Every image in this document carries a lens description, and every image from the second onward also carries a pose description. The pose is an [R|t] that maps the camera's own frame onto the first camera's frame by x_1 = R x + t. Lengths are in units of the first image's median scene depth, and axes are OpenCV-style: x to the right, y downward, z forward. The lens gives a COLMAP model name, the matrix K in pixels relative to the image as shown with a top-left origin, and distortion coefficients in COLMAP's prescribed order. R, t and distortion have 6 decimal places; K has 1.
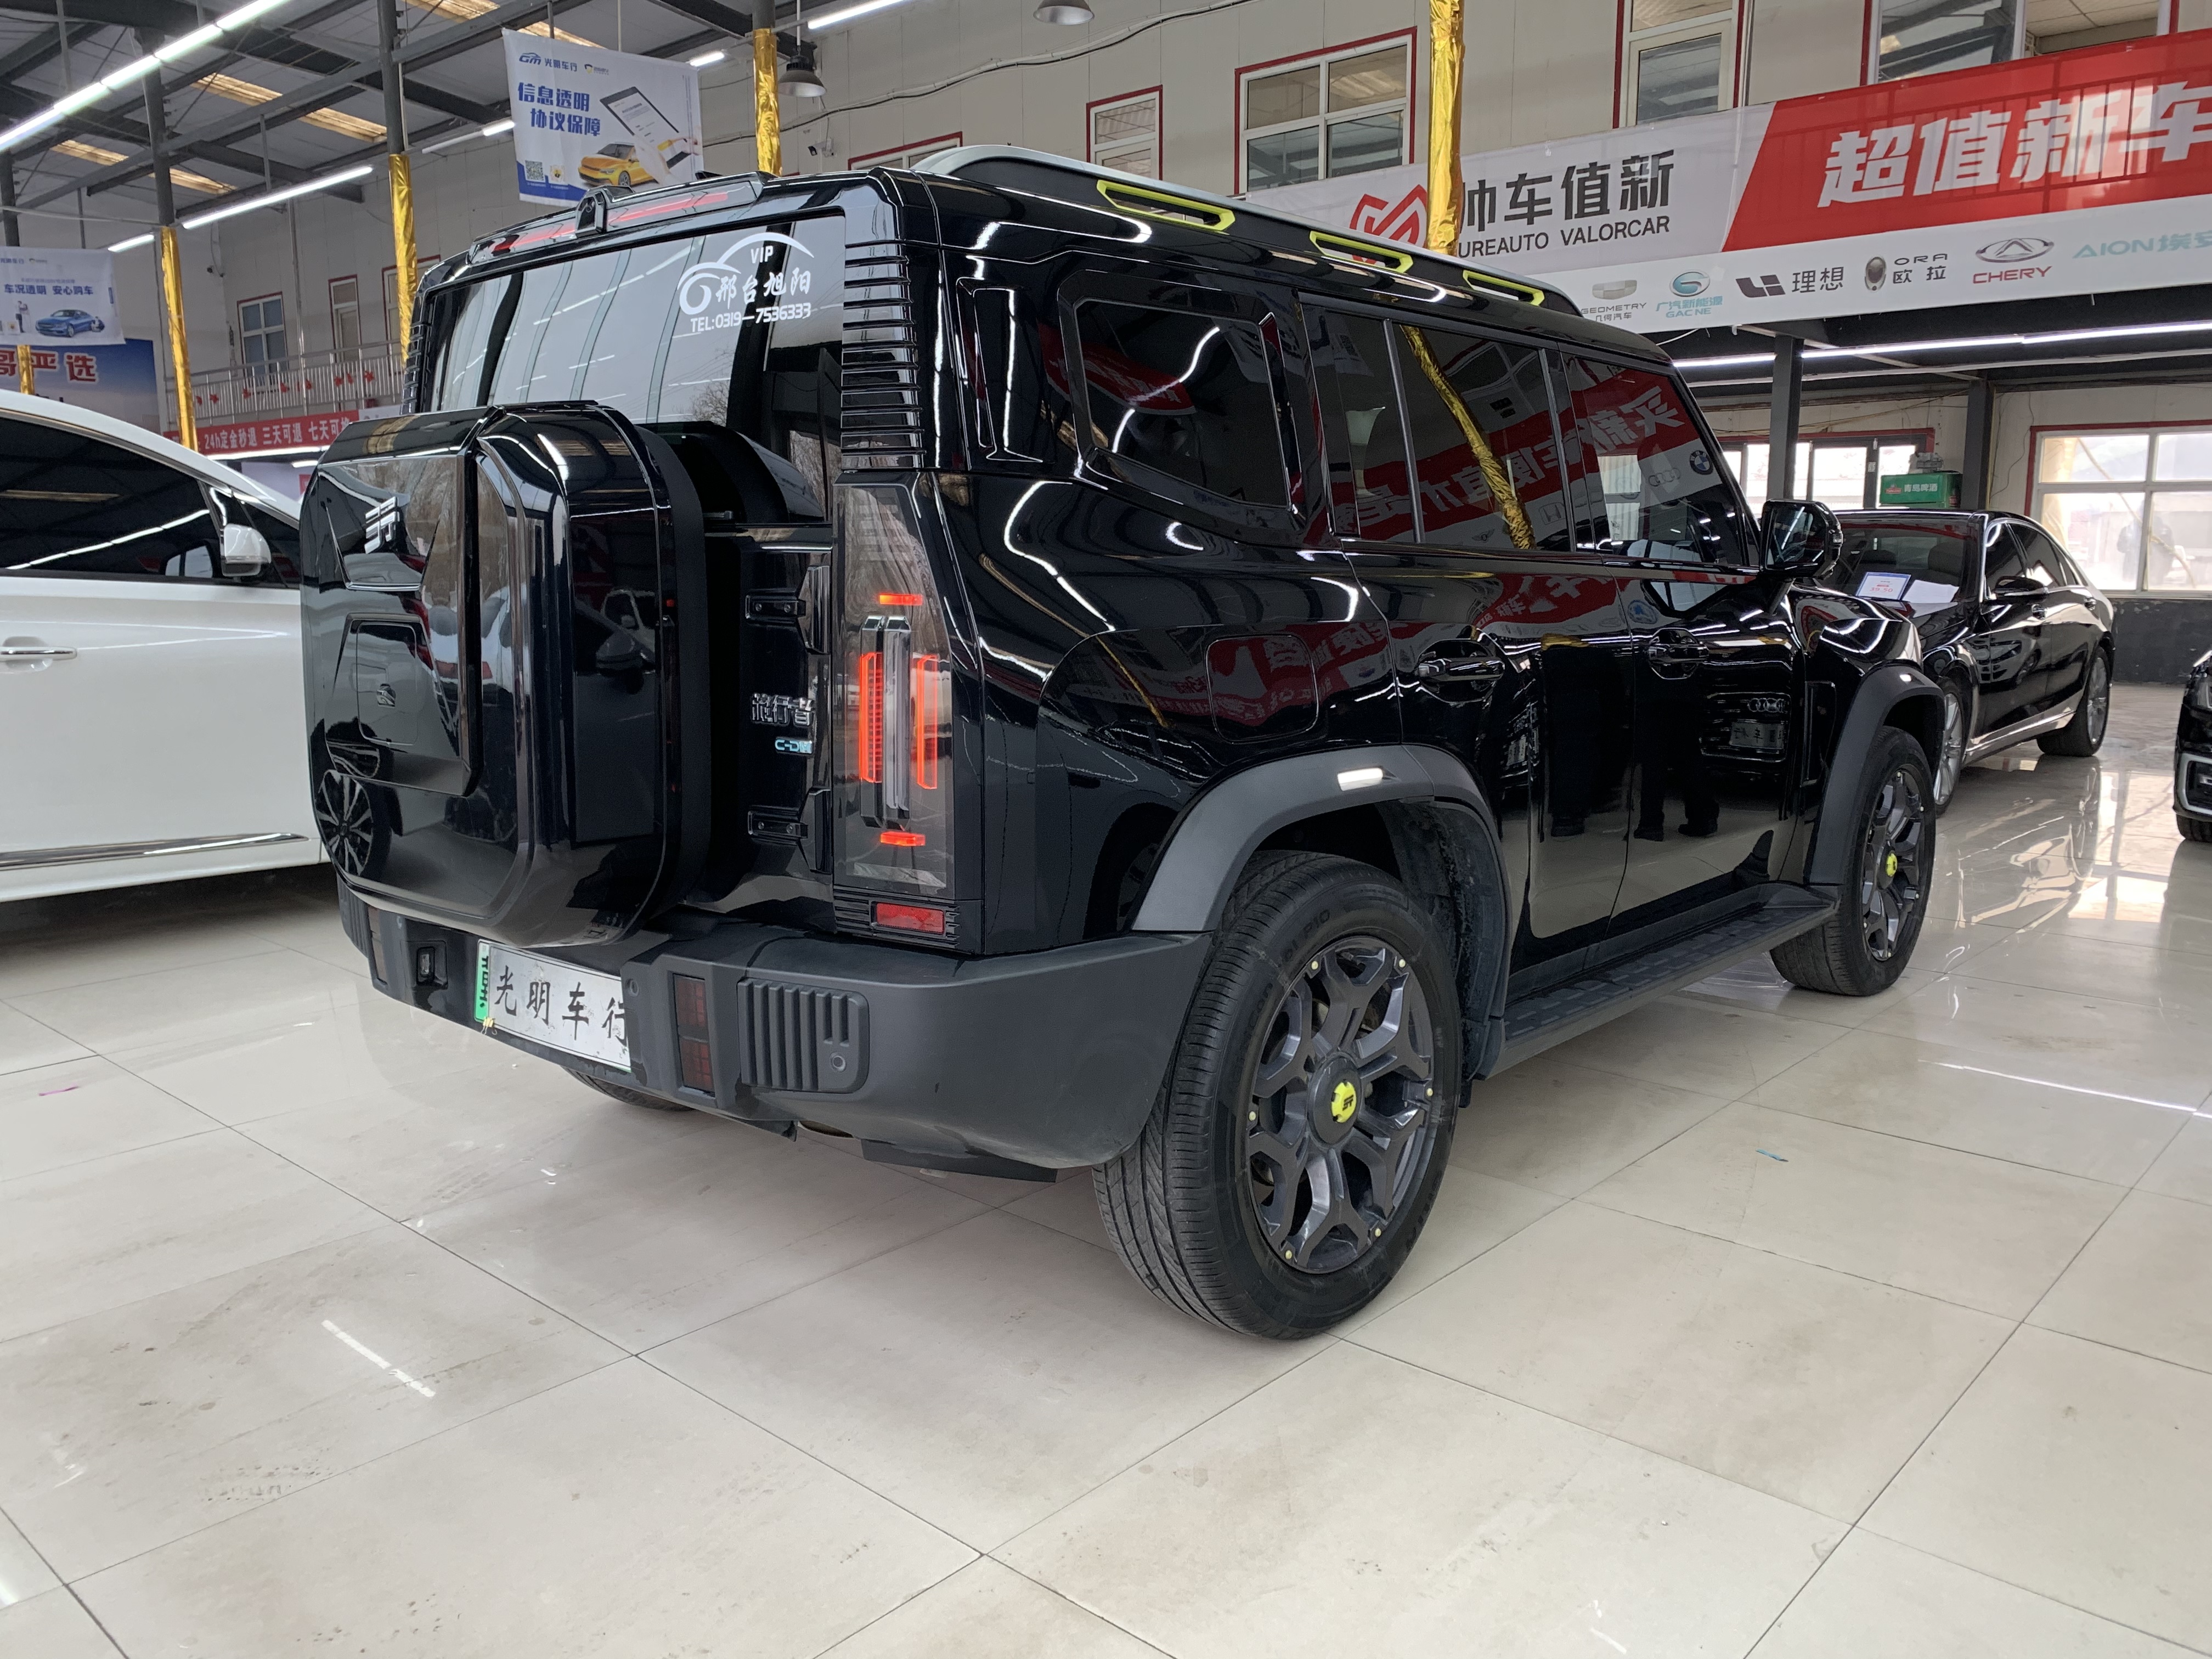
lens RADIAL K [[1686.2, 0, 1117.0], [0, 1686.2, 833.2], [0, 0, 1]] dist [0.009564, -0.007737]
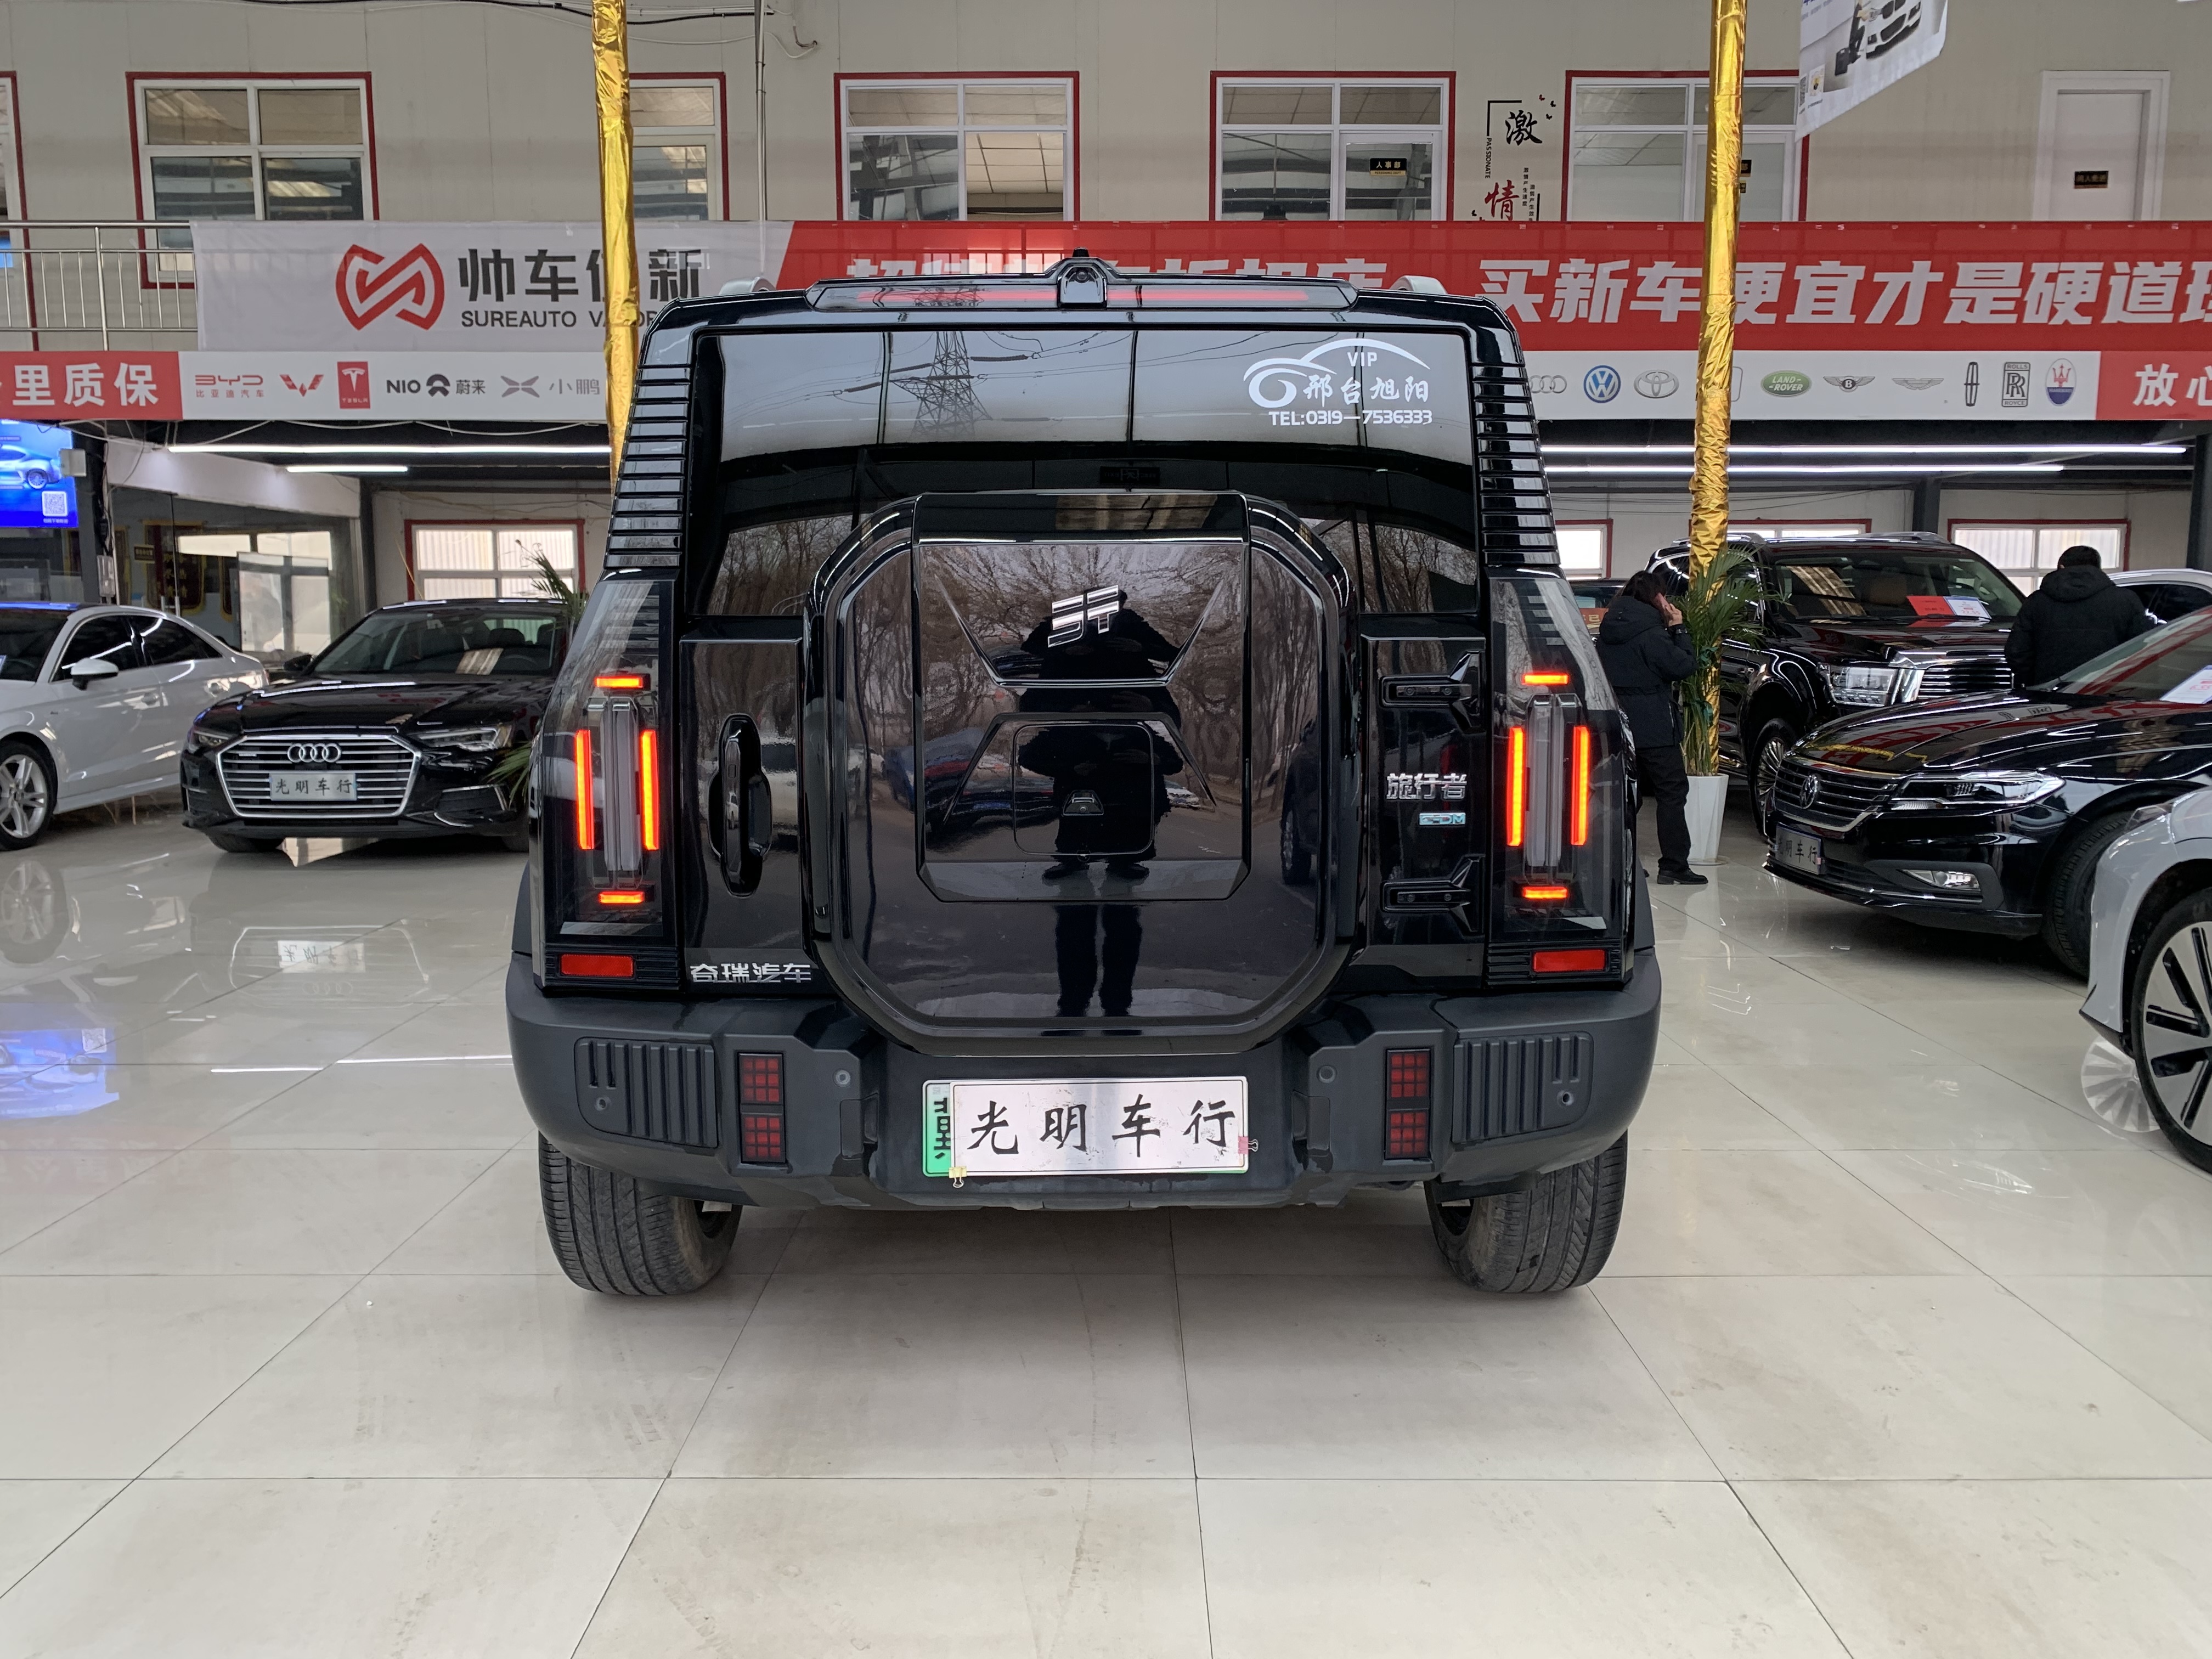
lens RADIAL K [[1698.6, 0, 1116.6], [0, 1698.6, 824.6], [0, 0, 1]] dist [0.010613, 0.010260]
pose [[0.746777, -0.081684, 0.660040, -0.581185], [0.114436, 0.993409, -0.006534, -0.034647], [-0.655156, 0.080412, 0.751202, 0.177151]]
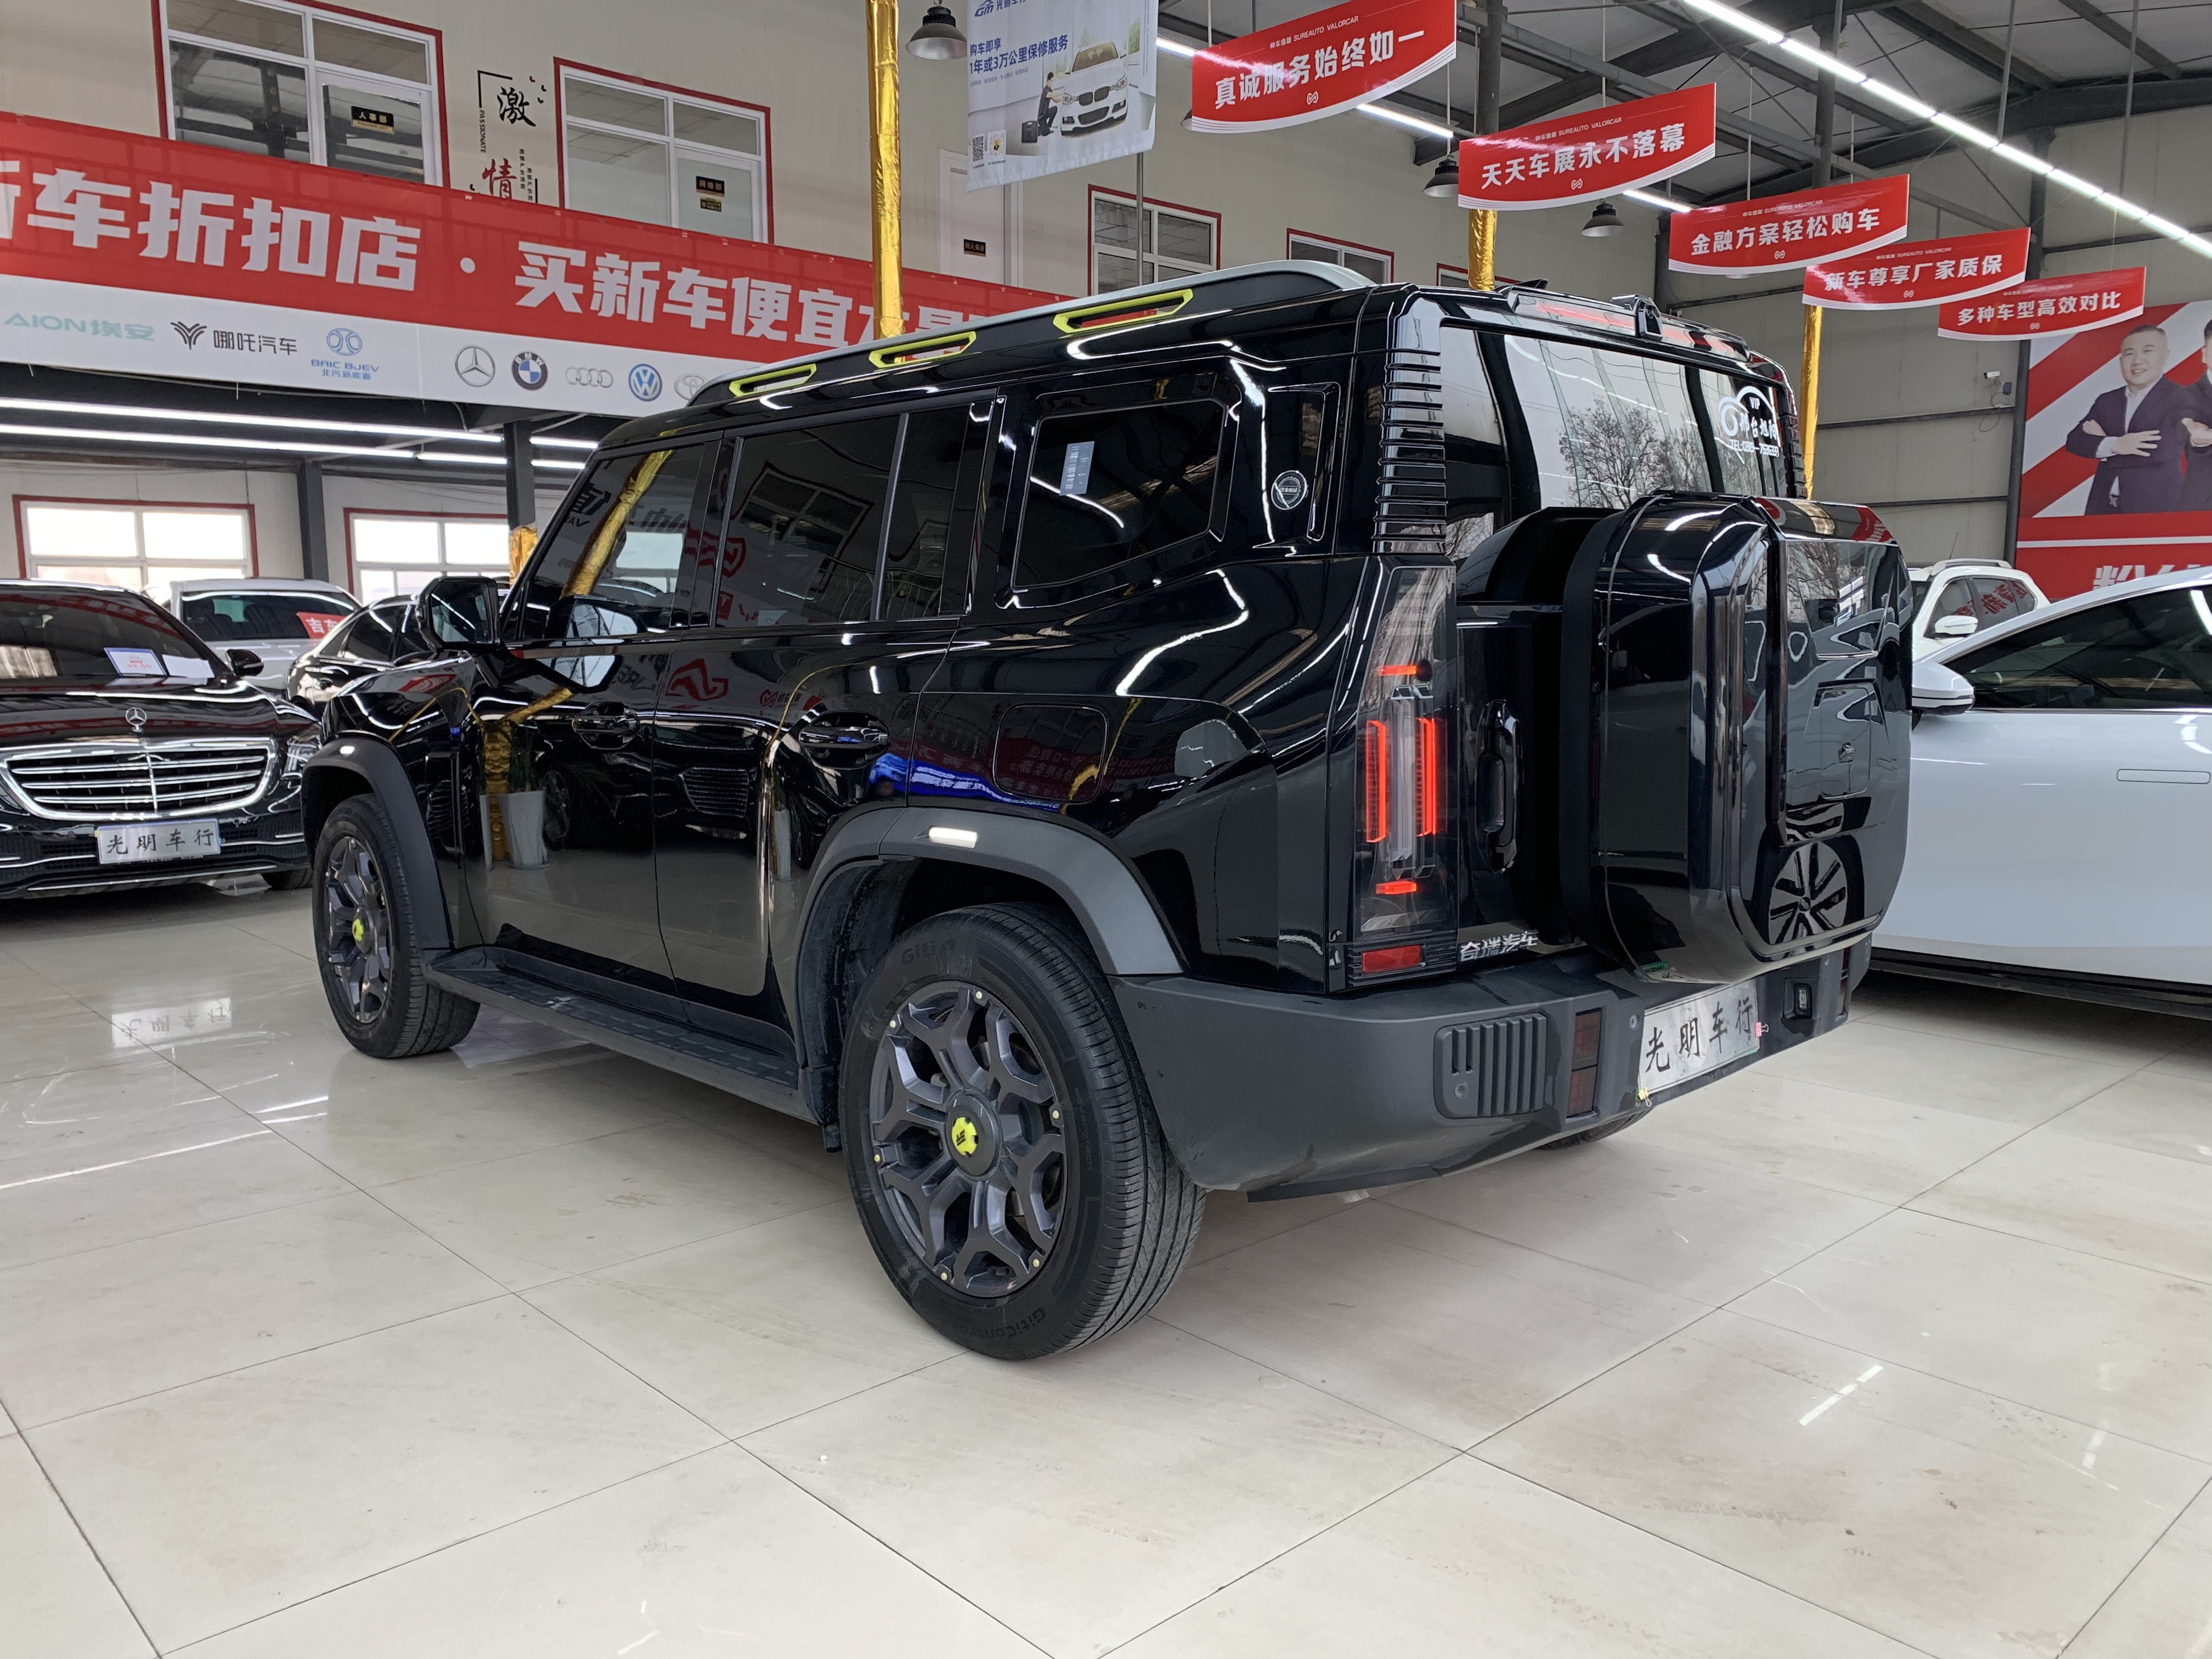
lens RADIAL K [[1698.6, 0, 1116.6], [0, 1698.6, 824.6], [0, 0, 1]] dist [0.010613, 0.010260]
pose [[0.093767, -0.124173, 0.987820, -0.909371], [0.173884, 0.978984, 0.106556, -0.134447], [-0.980292, 0.161774, 0.113388, 0.770093]]
